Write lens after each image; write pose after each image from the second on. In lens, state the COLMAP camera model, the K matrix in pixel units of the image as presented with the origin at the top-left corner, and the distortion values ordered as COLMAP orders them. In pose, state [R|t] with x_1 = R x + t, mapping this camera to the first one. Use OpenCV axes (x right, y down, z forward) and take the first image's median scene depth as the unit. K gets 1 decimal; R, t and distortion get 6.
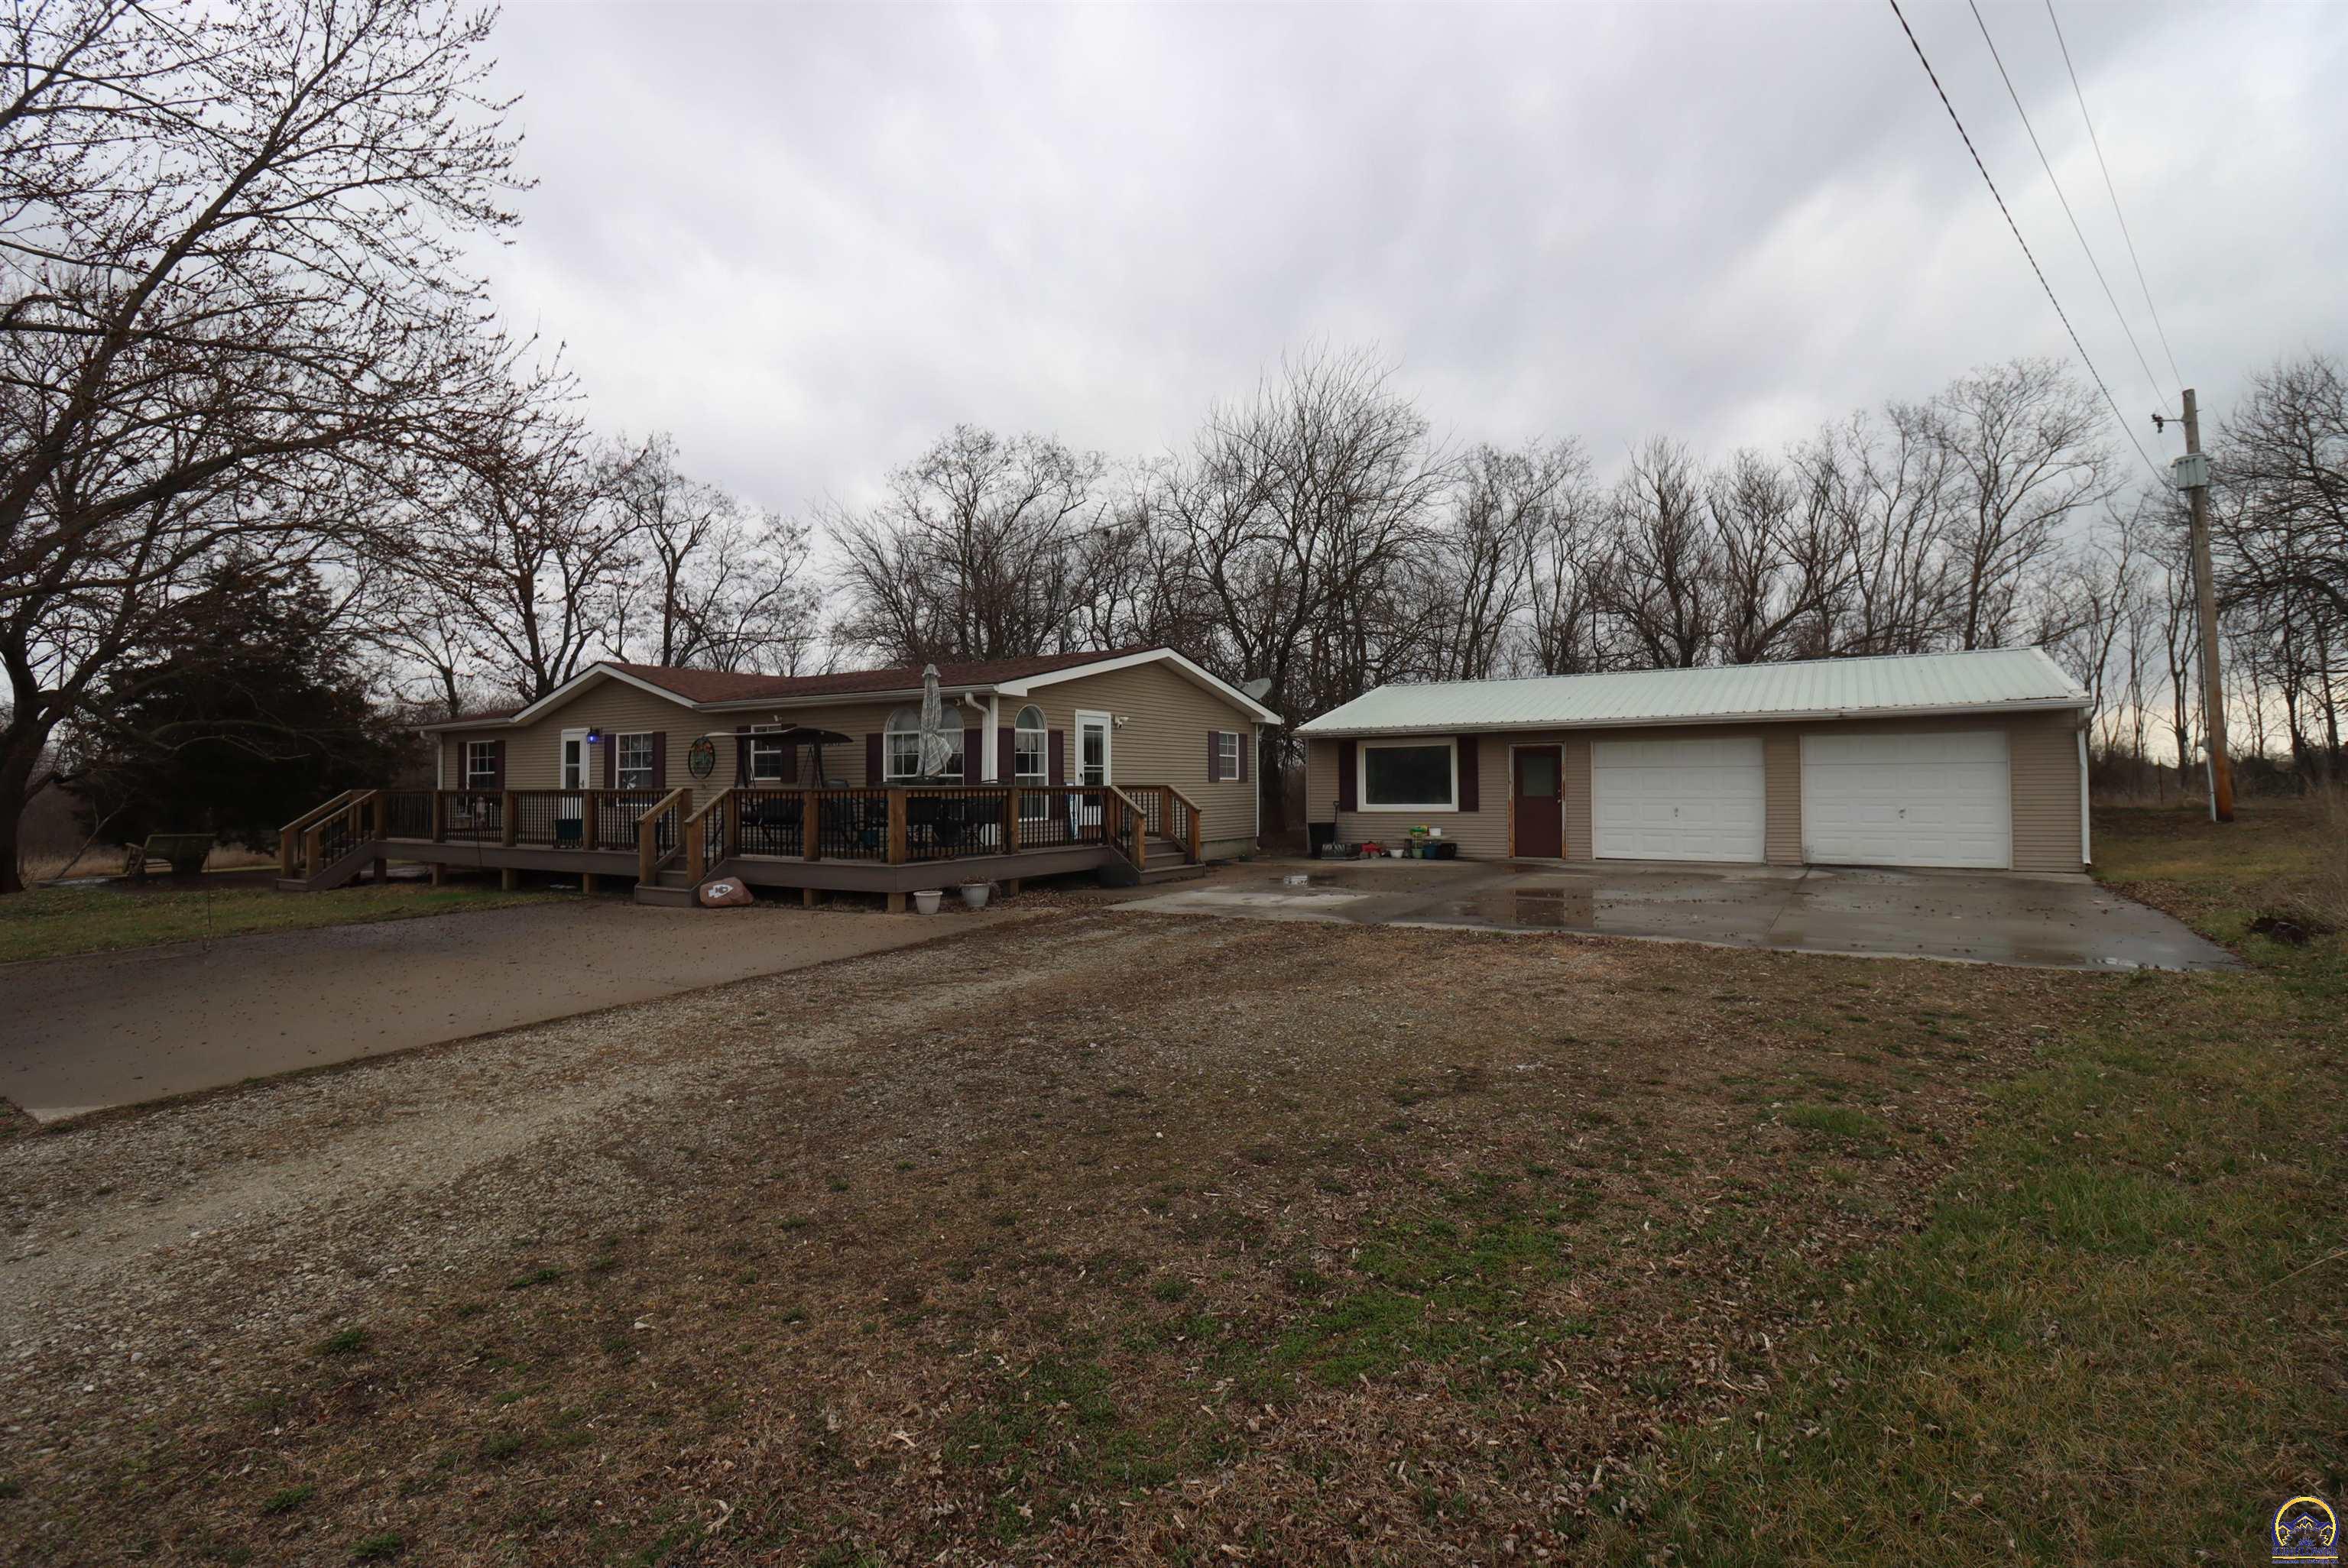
lens RADIAL K [[1065.2, 0, 1187.5], [0, 1065.2, 767.3], [0, 0, 1]] dist [-0.000772, -0.000190]
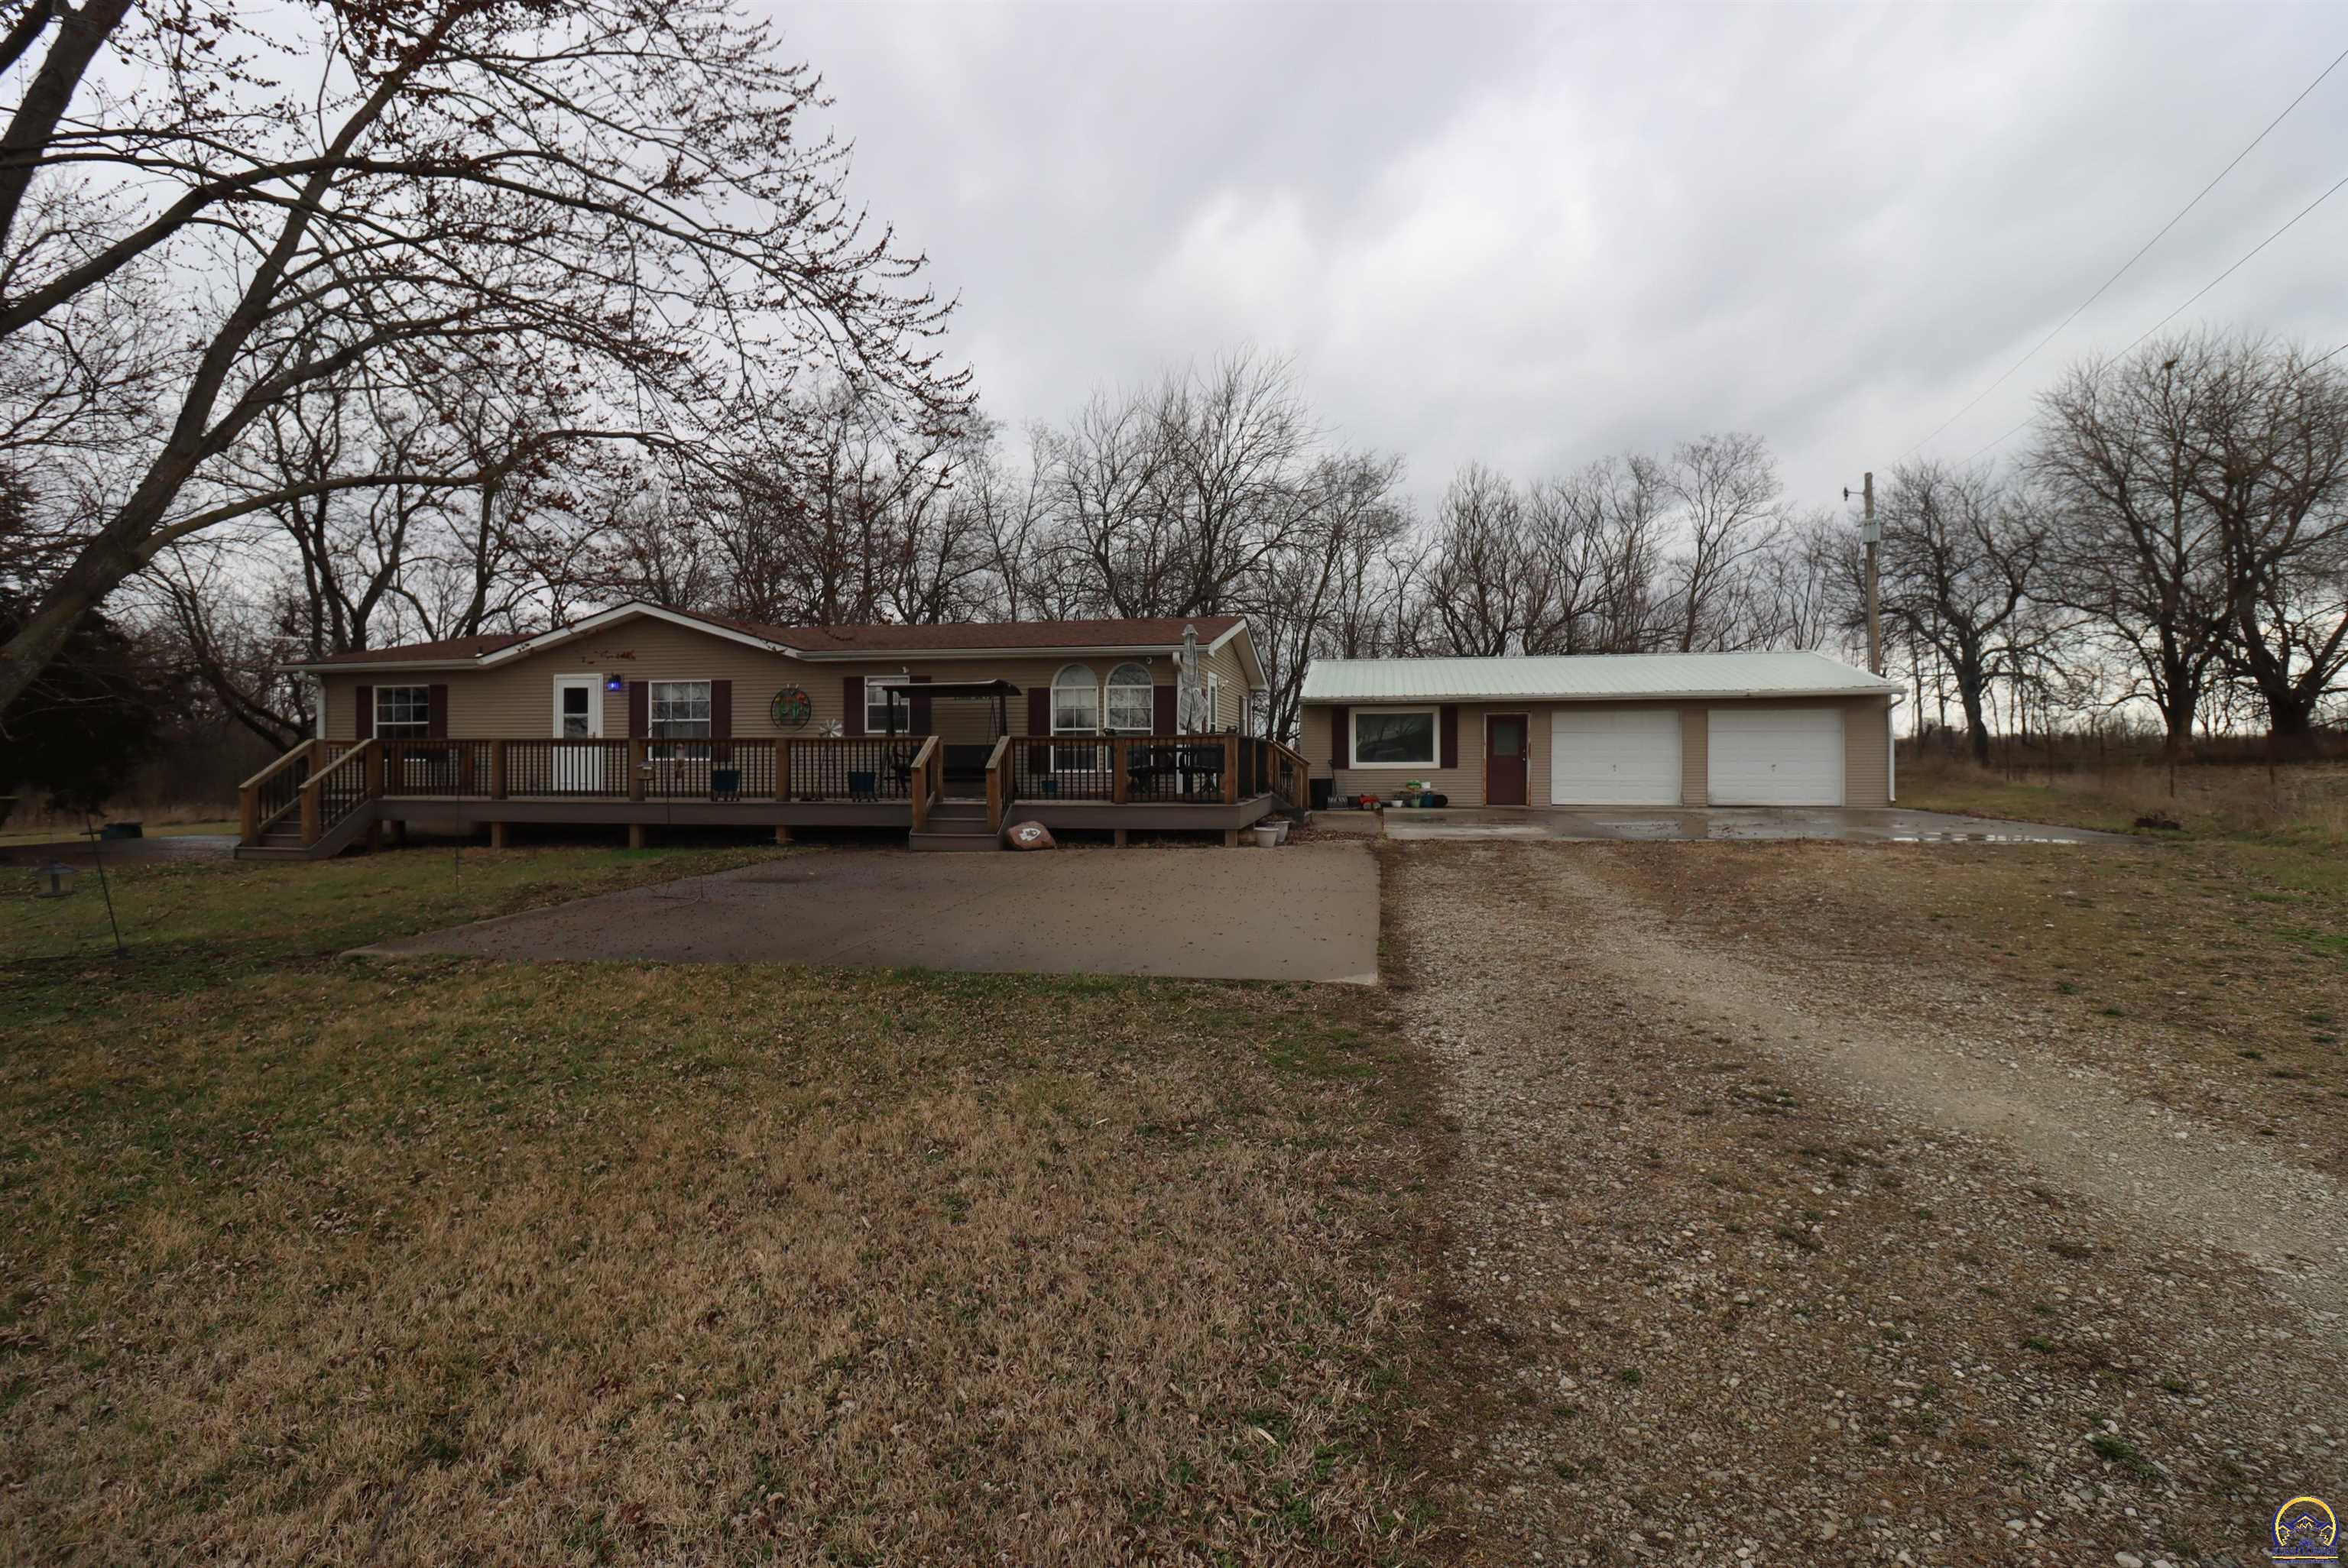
lens RADIAL K [[1065.2, 0, 1187.5], [0, 1065.2, 767.3], [0, 0, 1]] dist [-0.000772, -0.000190]
pose [[0.935440, 0.002153, 0.353480, -0.443602], [-0.010597, 0.999703, 0.021954, 0.017709], [-0.353328, -0.024283, 0.935184, -0.017832]]
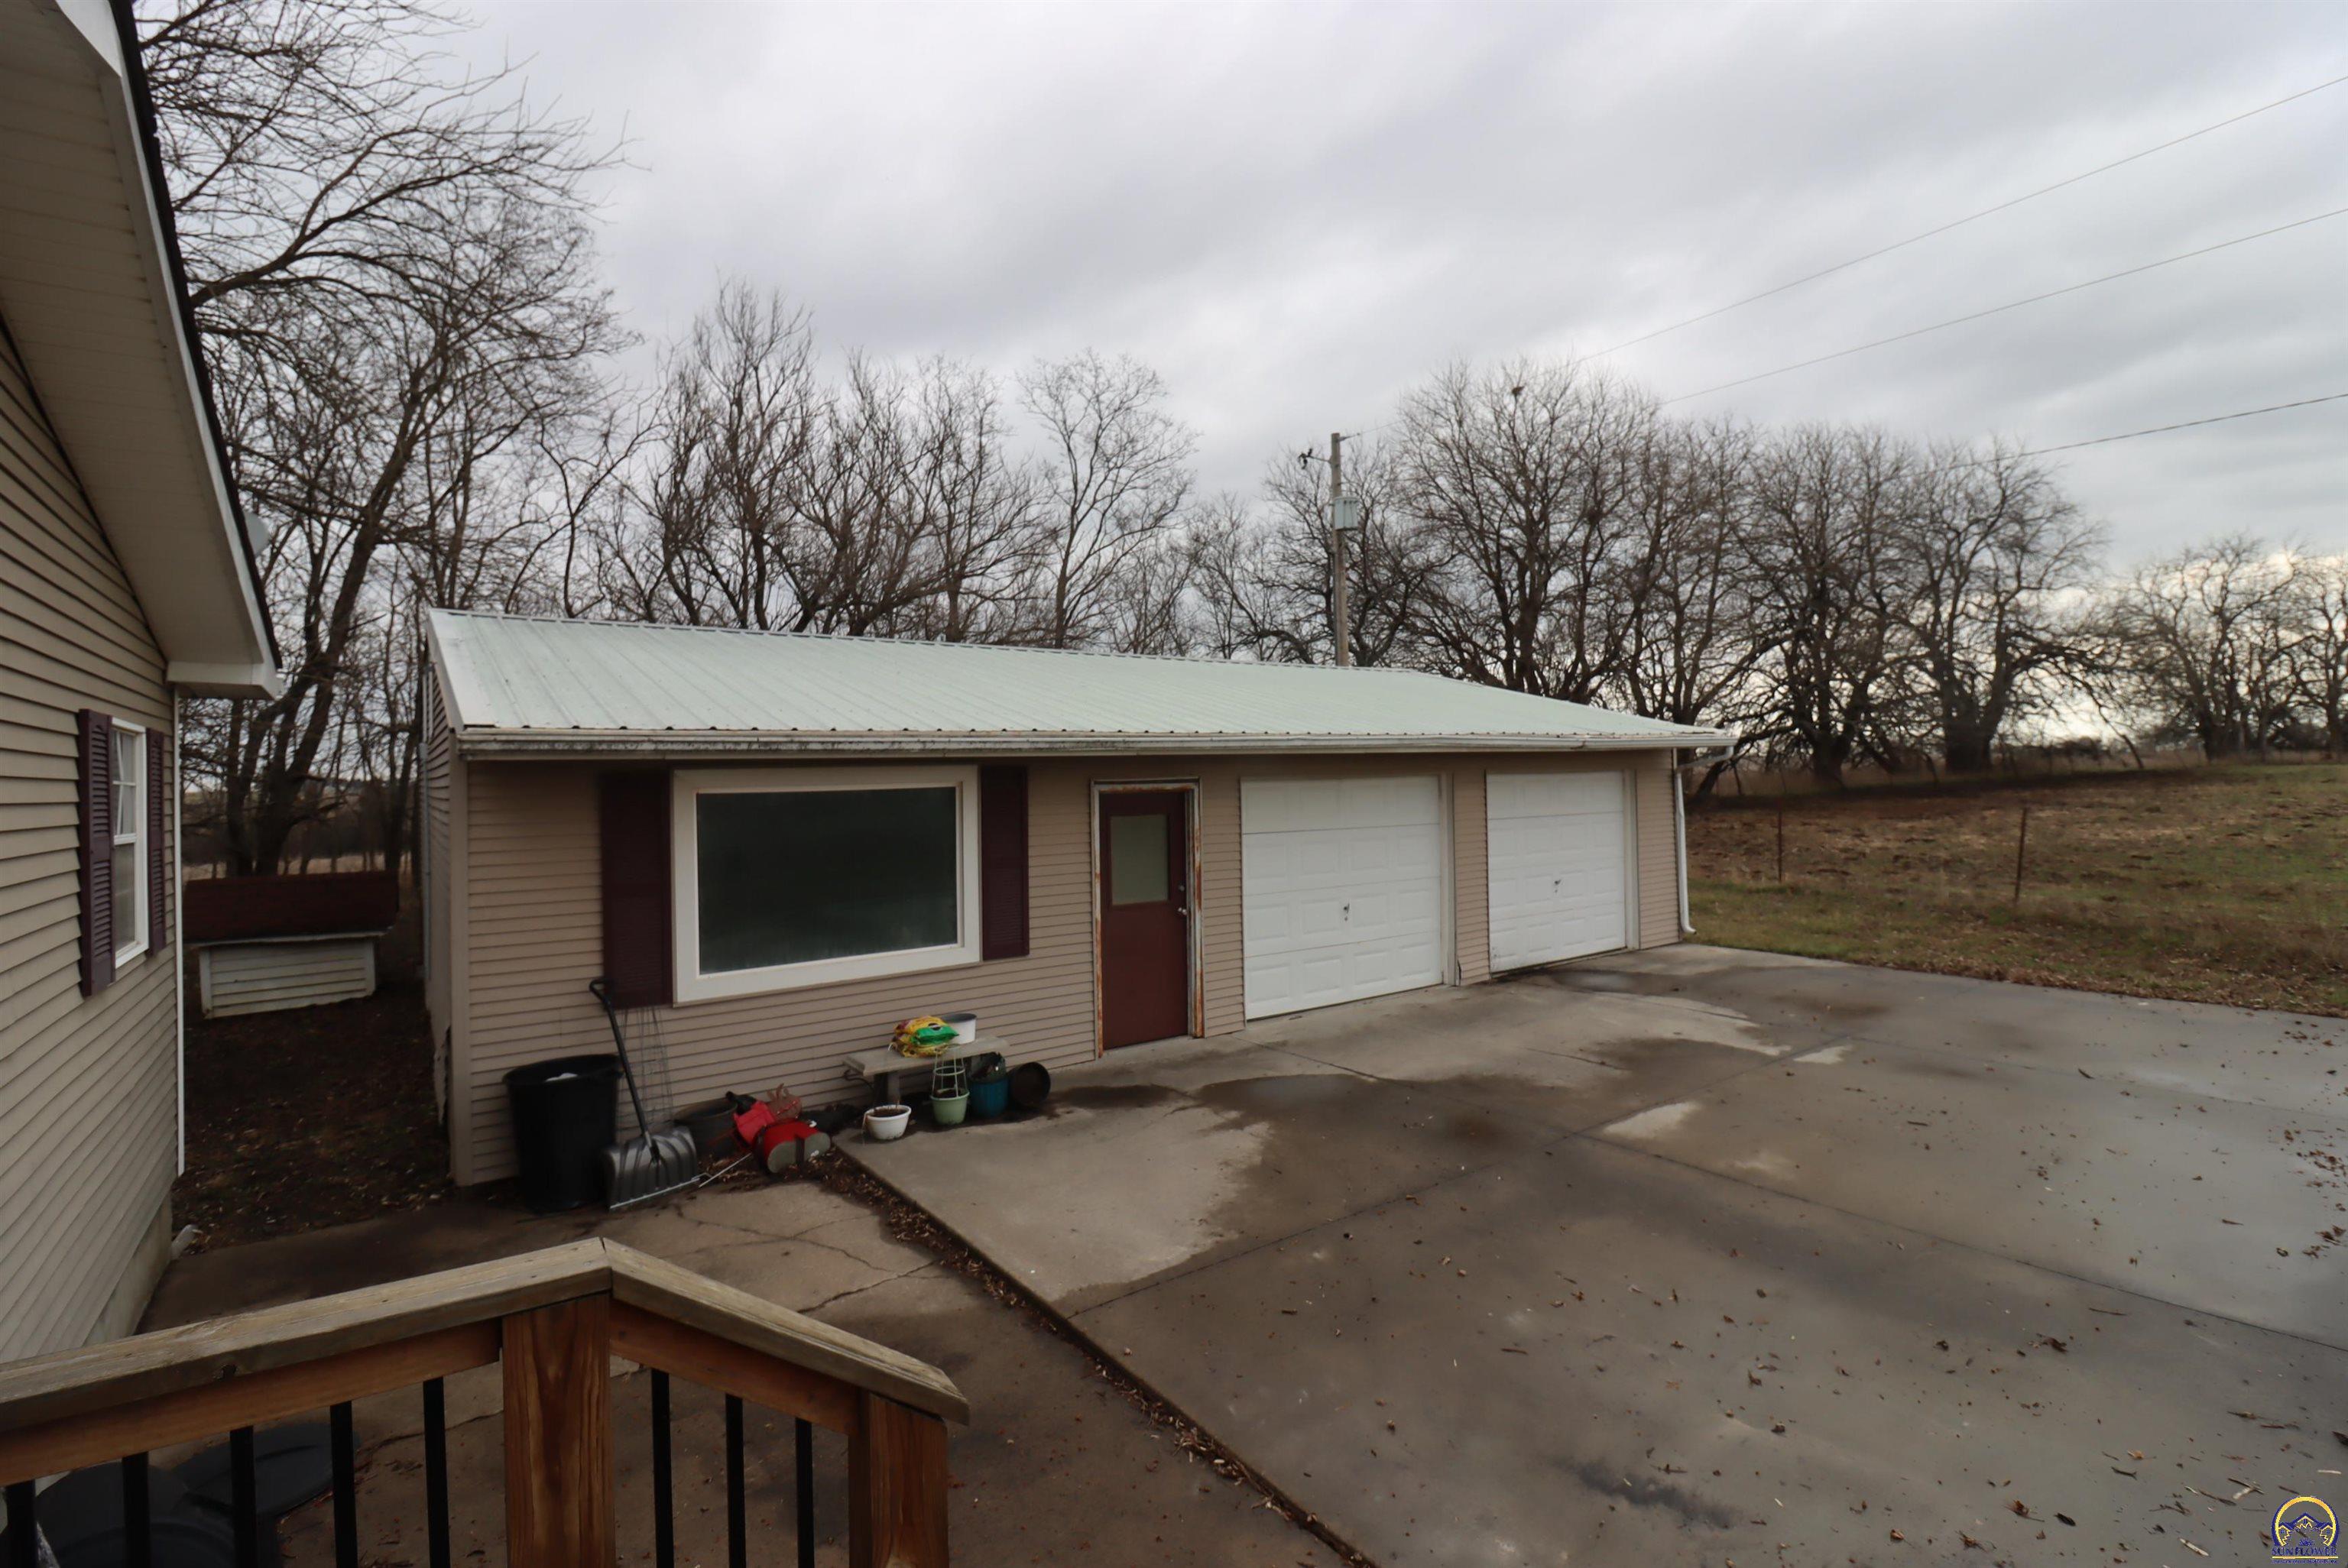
lens RADIAL K [[1065.2, 0, 1187.5], [0, 1065.2, 767.3], [0, 0, 1]] dist [-0.000772, -0.000190]
pose [[0.376648, 0.006957, 0.926330, -0.073411], [-0.001600, 0.999975, -0.006860, -0.026248], [-0.926355, 0.001102, 0.376650, 0.806729]]
